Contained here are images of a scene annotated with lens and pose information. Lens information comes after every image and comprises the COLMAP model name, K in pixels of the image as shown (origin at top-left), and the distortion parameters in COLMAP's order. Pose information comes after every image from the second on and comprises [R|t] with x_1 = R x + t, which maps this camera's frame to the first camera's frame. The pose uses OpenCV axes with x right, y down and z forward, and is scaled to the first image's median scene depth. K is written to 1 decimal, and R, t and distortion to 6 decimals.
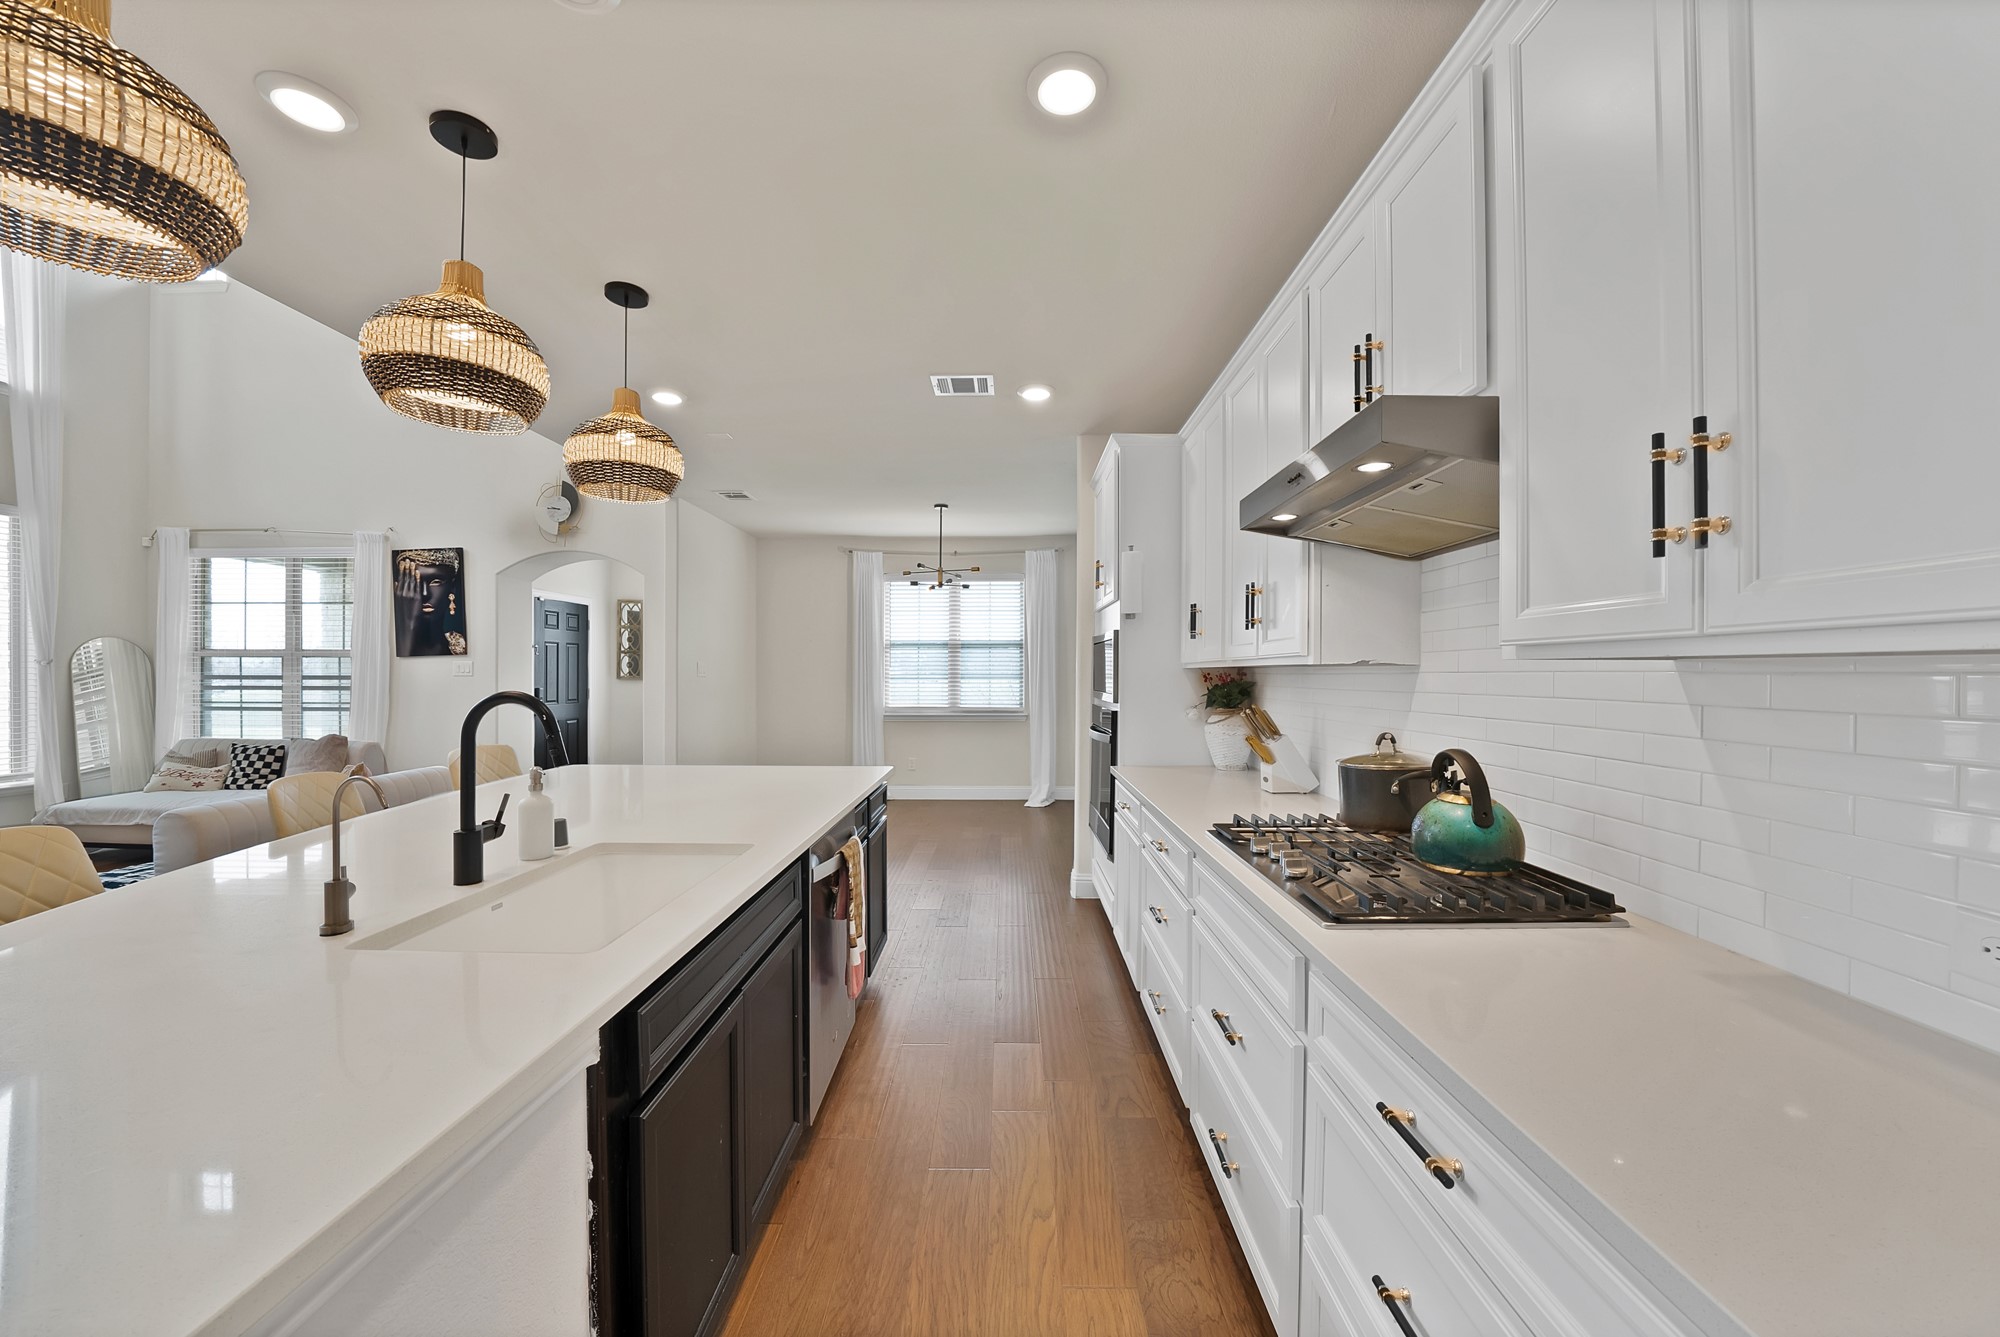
lens RADIAL K [[713.0, 0, 1001.3], [0, 713.0, 678.5], [0, 0, 1]] dist [-0.026199, 0.002795]
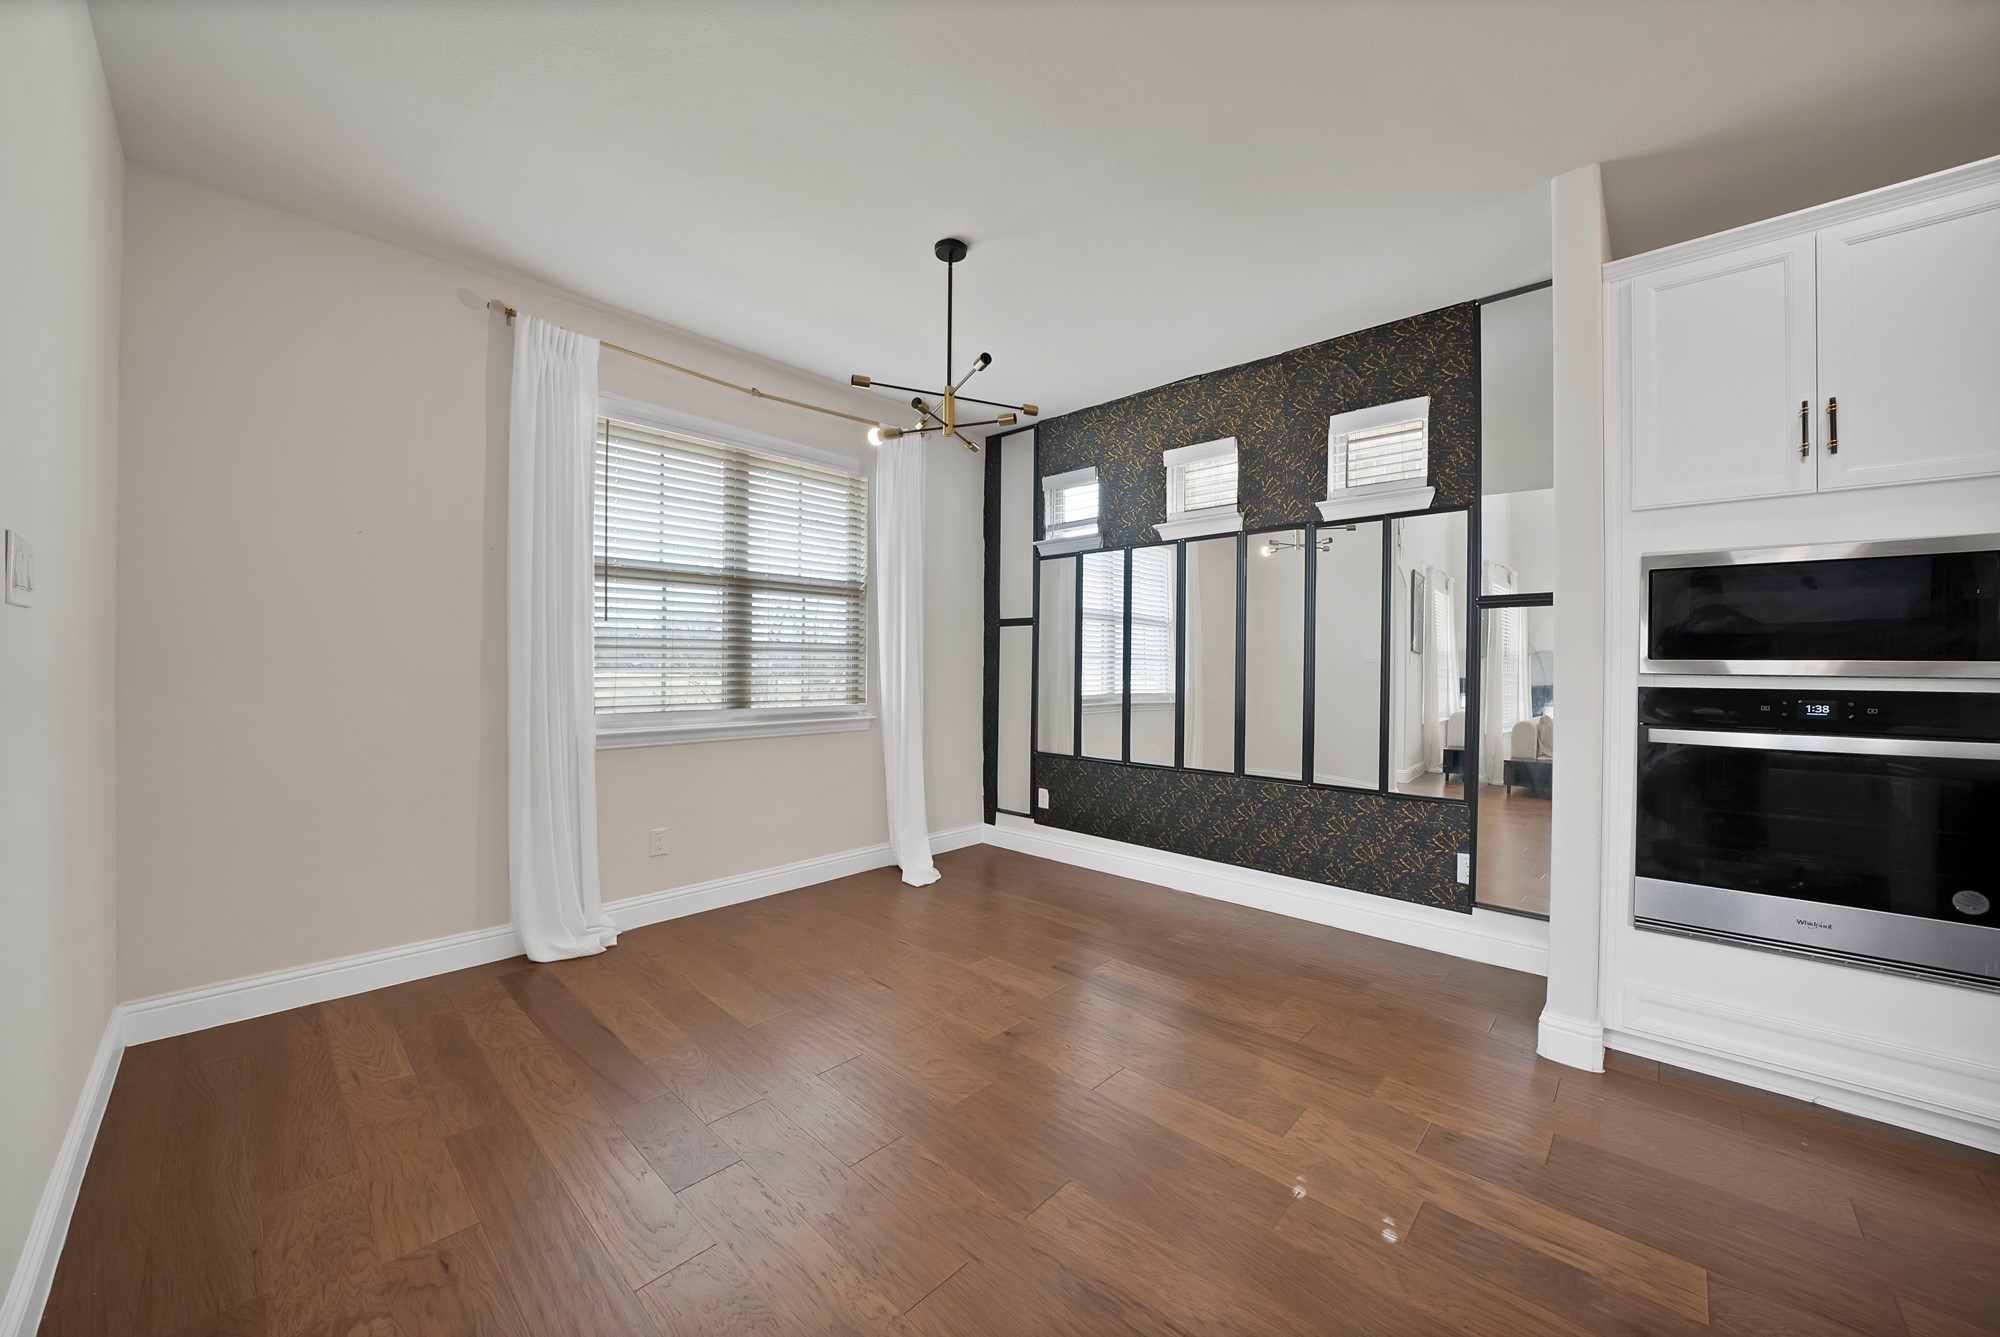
lens RADIAL K [[733.7, 0, 1008.7], [0, 733.7, 677.7], [0, 0, 1]] dist [-0.025625, 0.000194]
pose [[0.682421, -0.009084, 0.730903, -0.913259], [-0.000668, 0.999915, 0.013051, 0.032676], [-0.730959, -0.009395, 0.682357, 1.628235]]
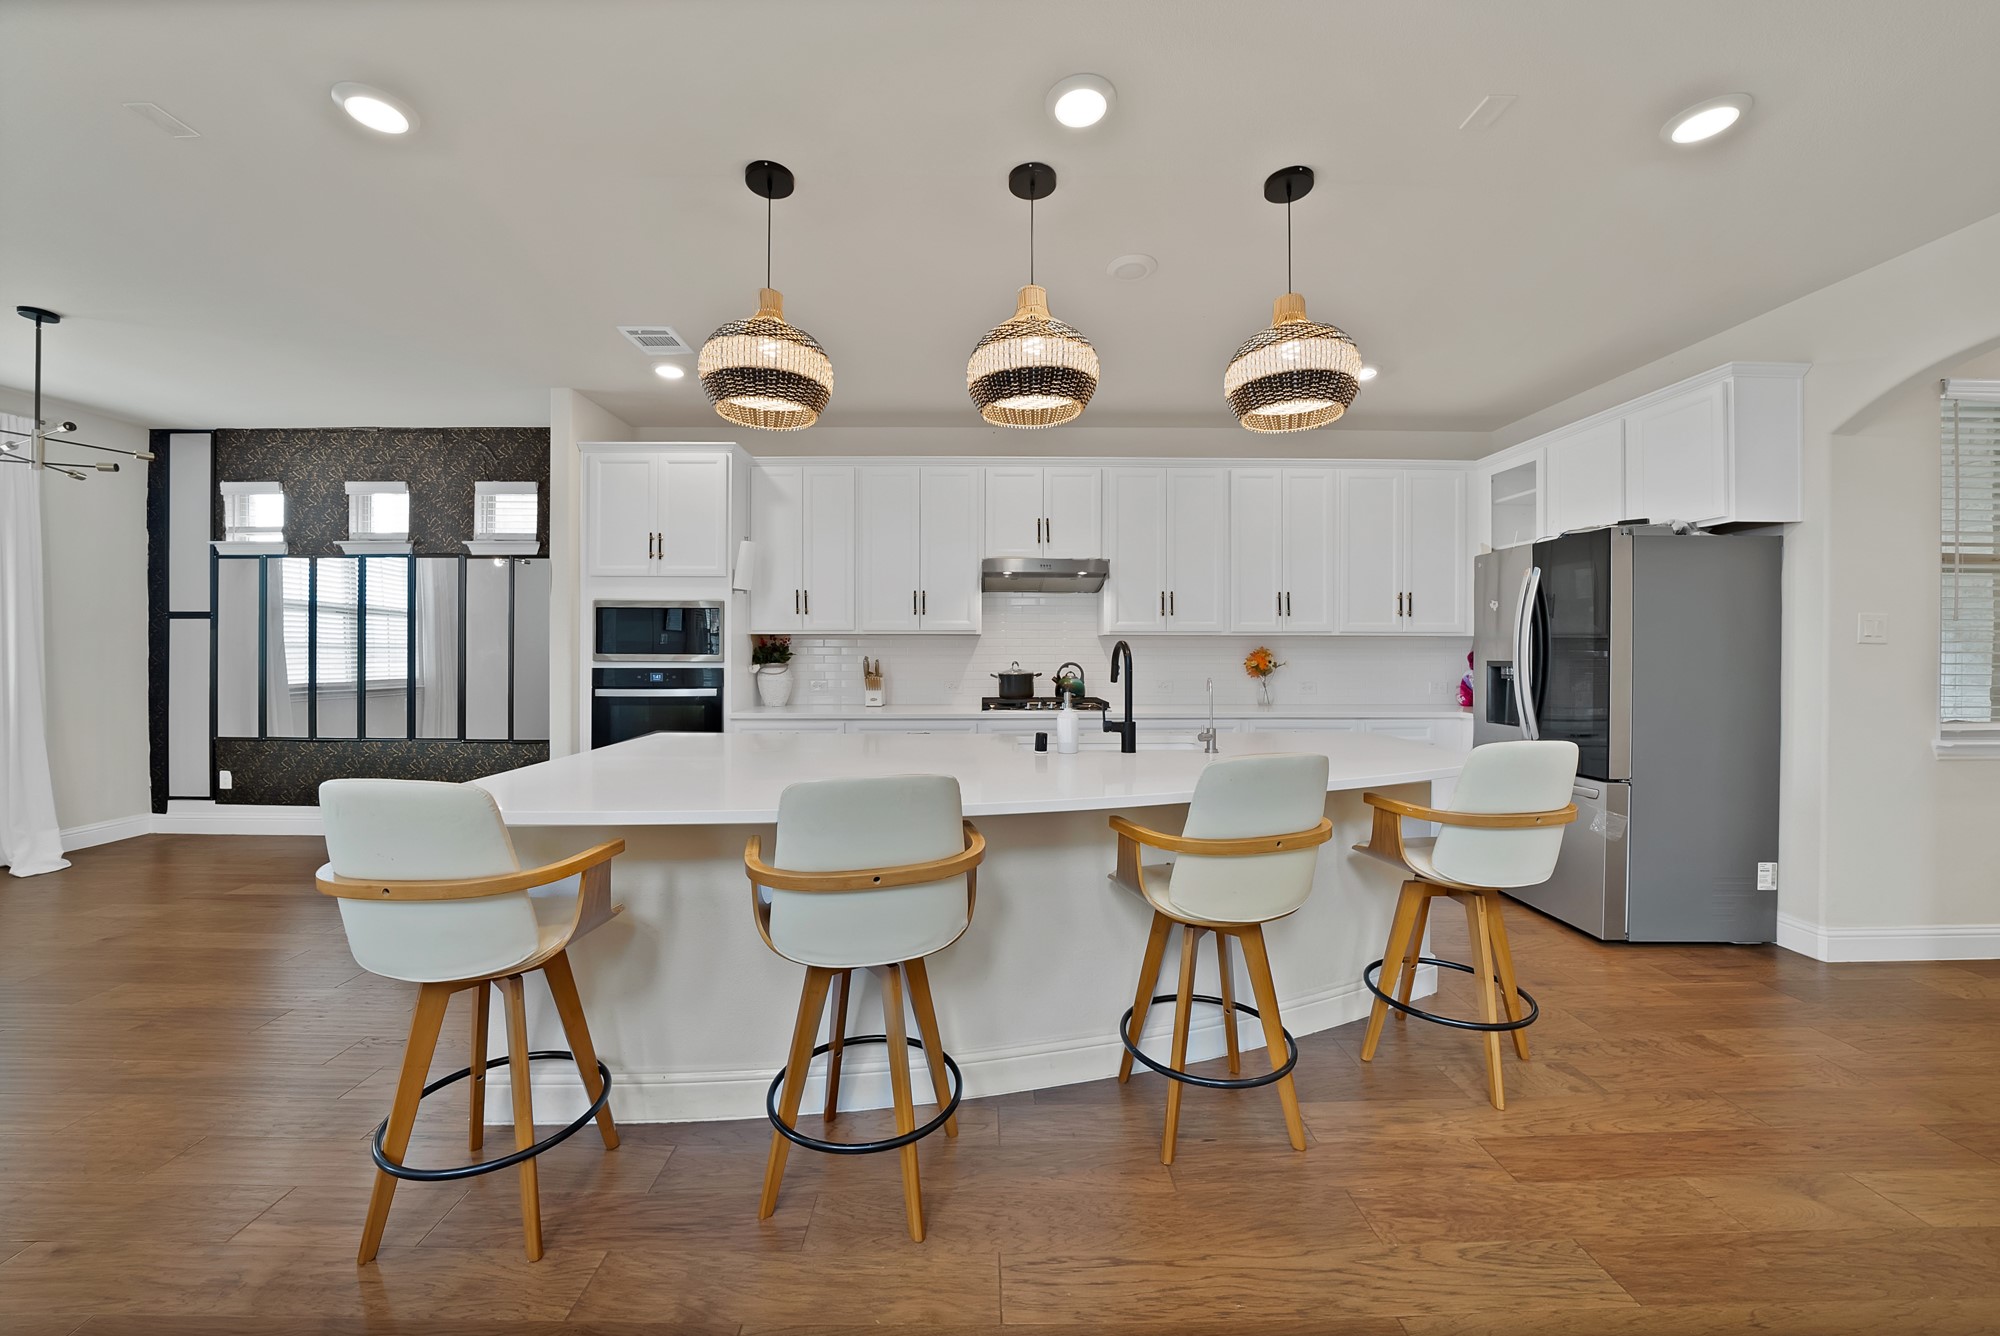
lens RADIAL K [[708.5, 0, 992.9], [0, 708.5, 661.8], [0, 0, 1]] dist [-0.024201, 0.000035]
pose [[-0.015074, -0.015009, 0.999774, -1.393007], [0.004421, 0.999877, 0.015077, 0.020645], [-0.999877, 0.004647, -0.015006, 0.775705]]
